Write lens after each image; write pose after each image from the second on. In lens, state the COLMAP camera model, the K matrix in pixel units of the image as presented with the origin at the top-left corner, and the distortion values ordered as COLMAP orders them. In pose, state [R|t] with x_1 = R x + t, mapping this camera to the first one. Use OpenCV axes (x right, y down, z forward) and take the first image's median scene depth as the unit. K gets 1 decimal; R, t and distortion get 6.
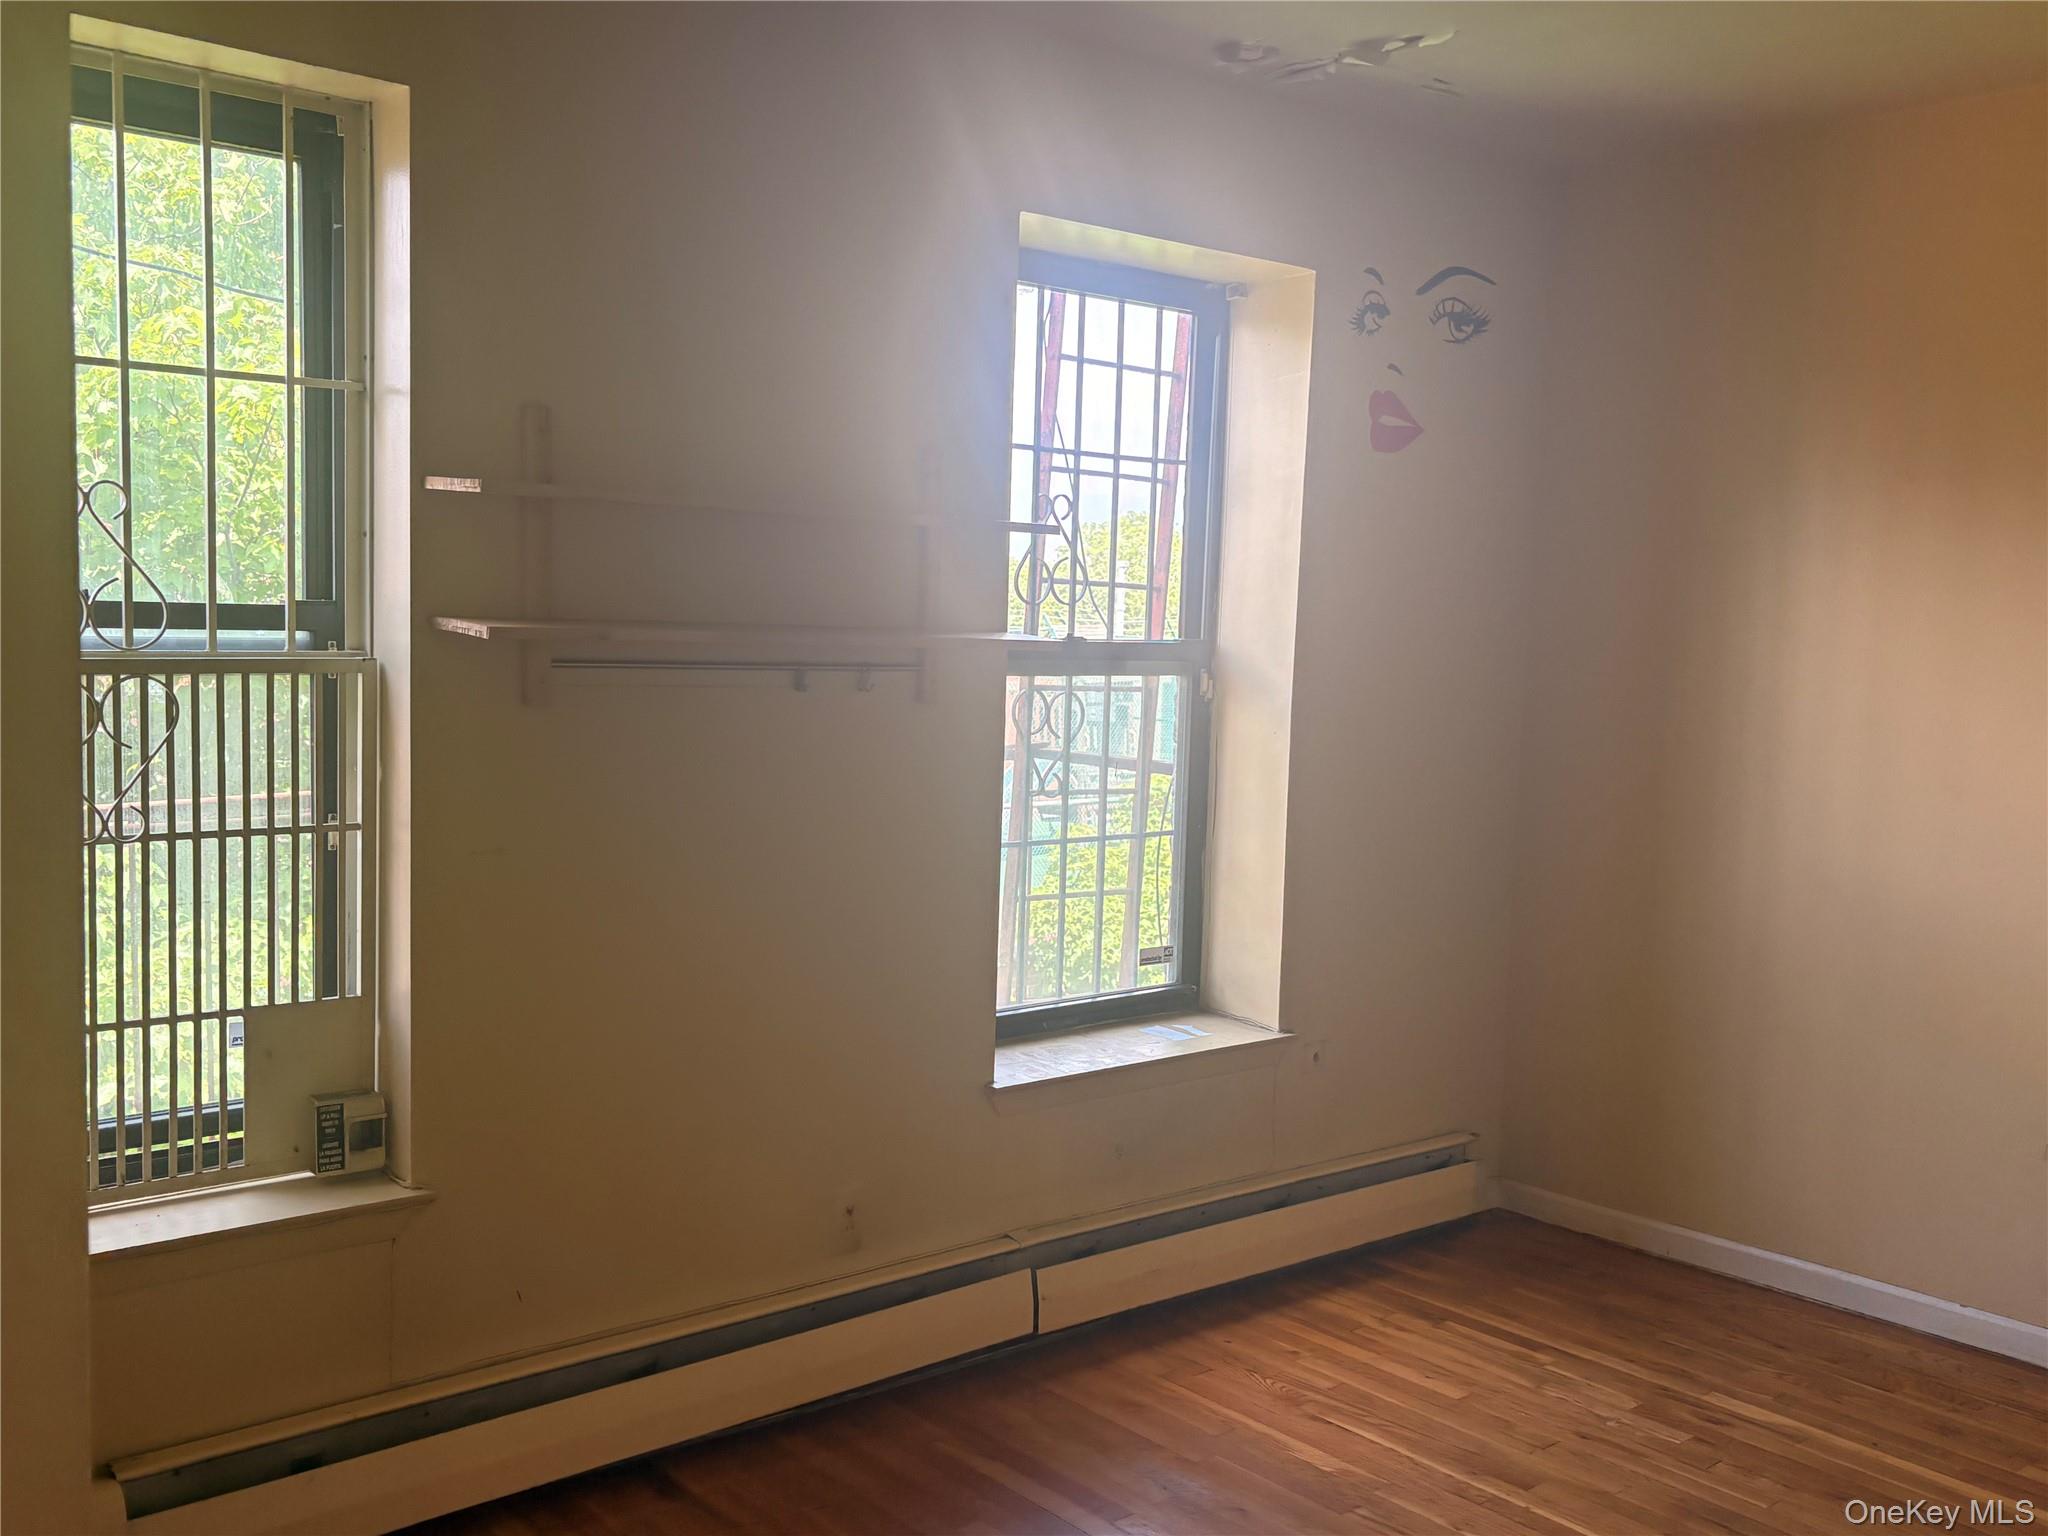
lens RADIAL K [[1952.5, 0, 1024.0], [0, 1952.5, 768.0], [0, 0, 1]] dist [0.143826, -0.263970]
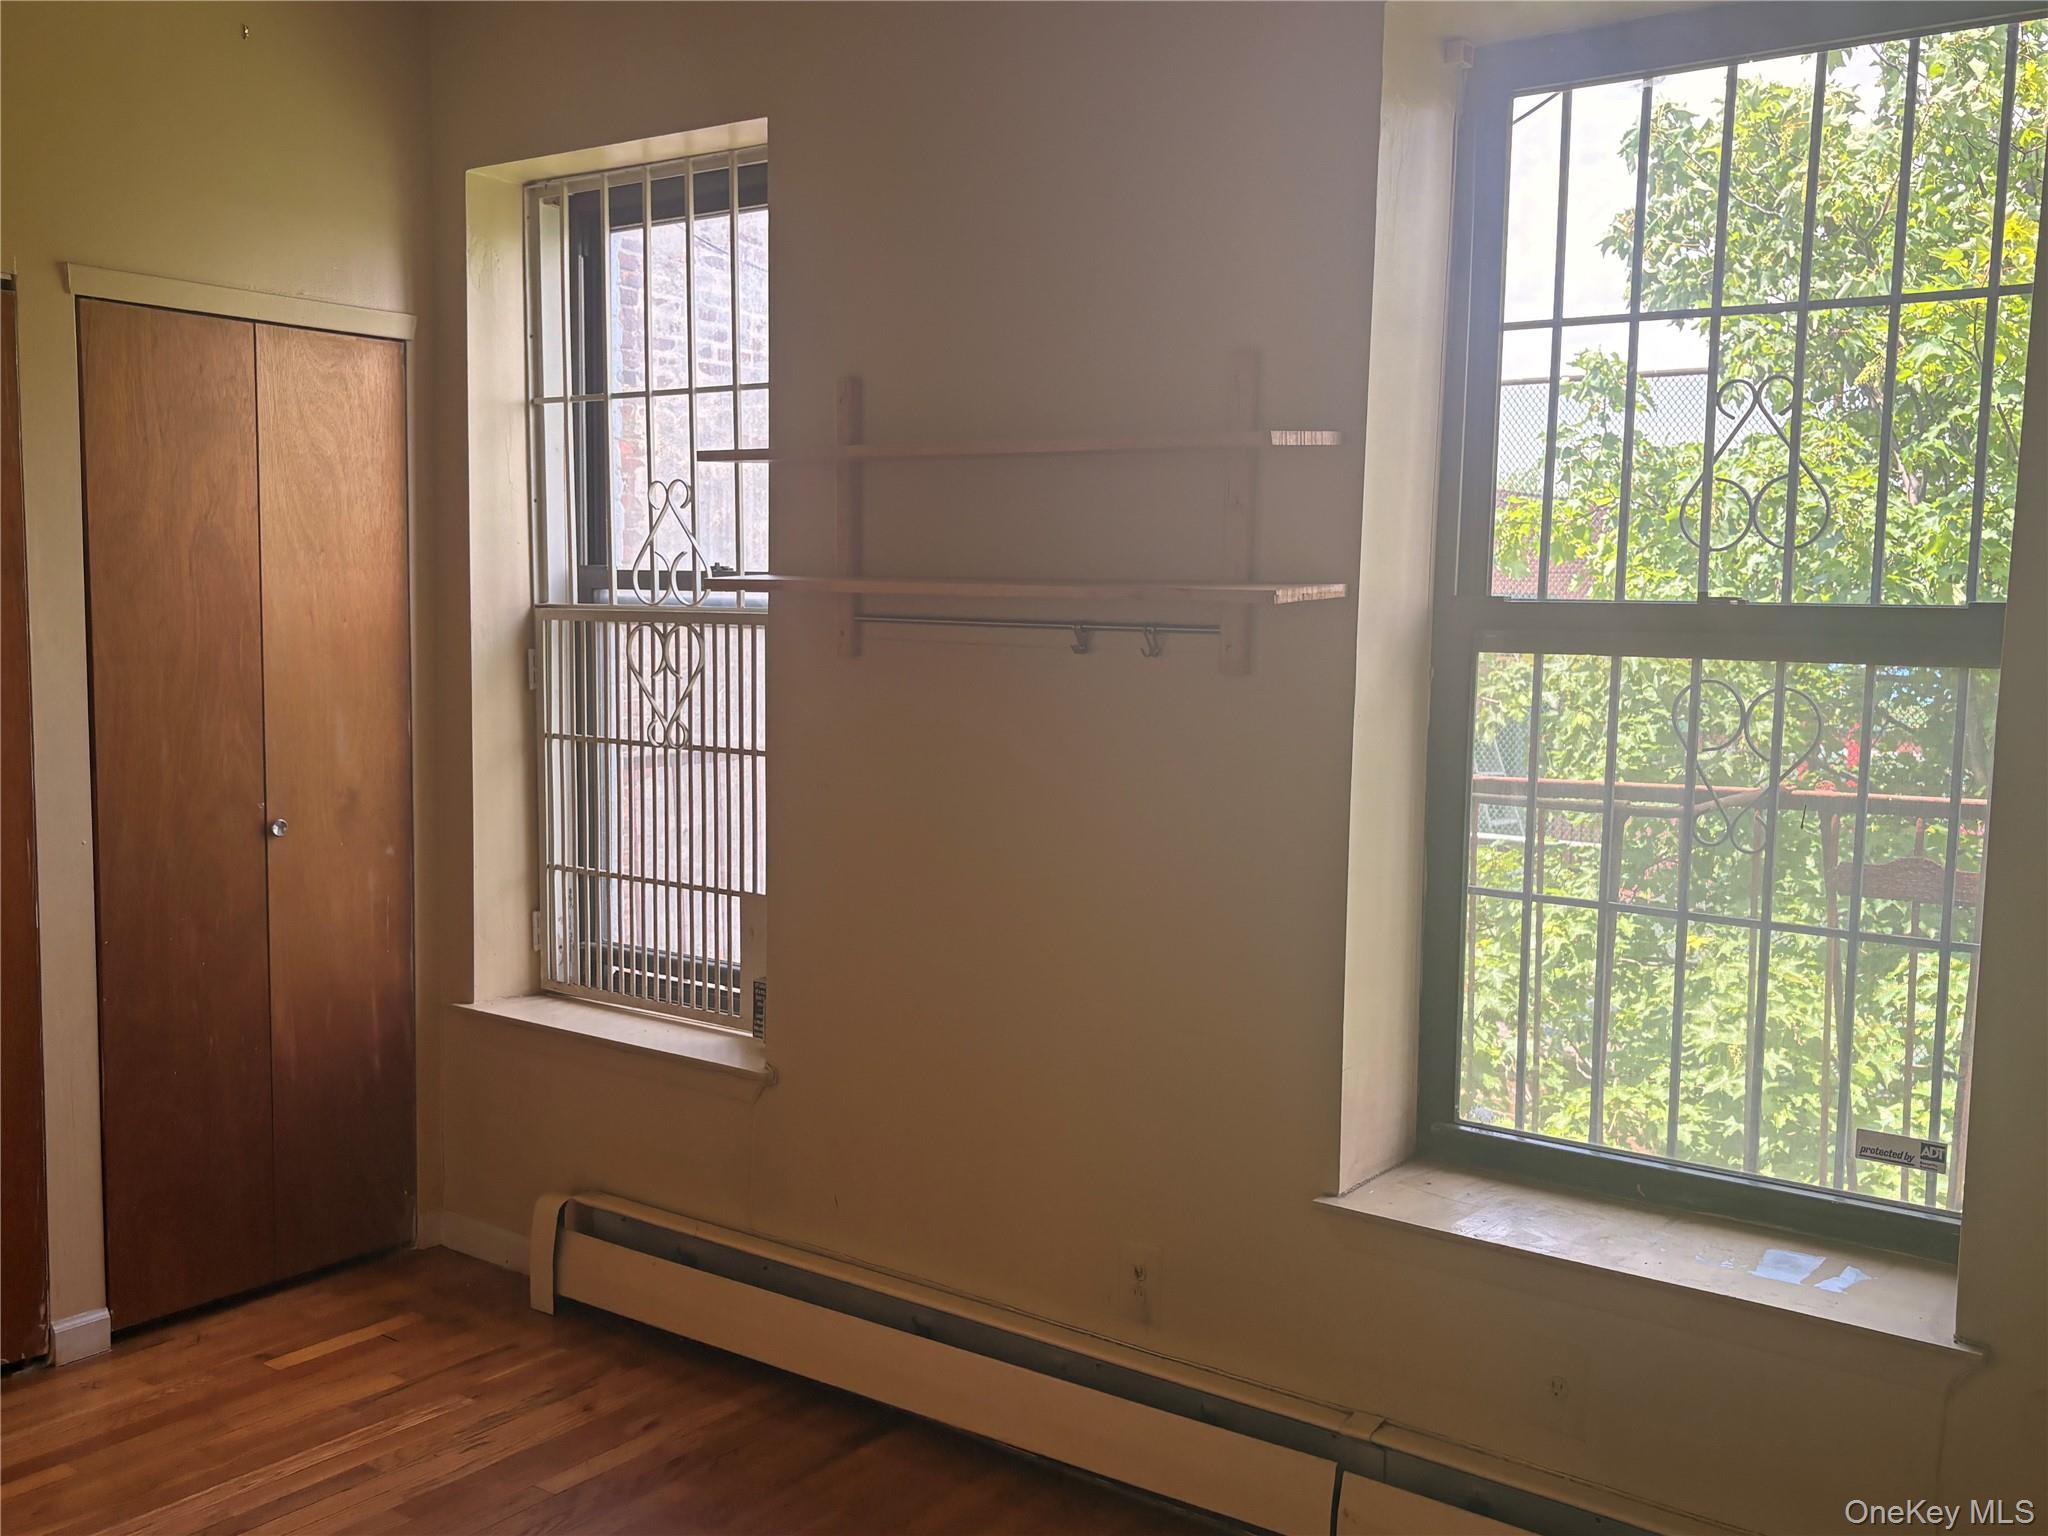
lens RADIAL K [[1952.5, 0, 1024.0], [0, 1952.5, 768.0], [0, 0, 1]] dist [0.143826, -0.263970]
pose [[0.204030, 0.057258, -0.977289, 0.652096], [-0.091866, 0.995003, 0.039117, -0.017479], [0.974645, 0.081799, 0.208270, 0.690358]]
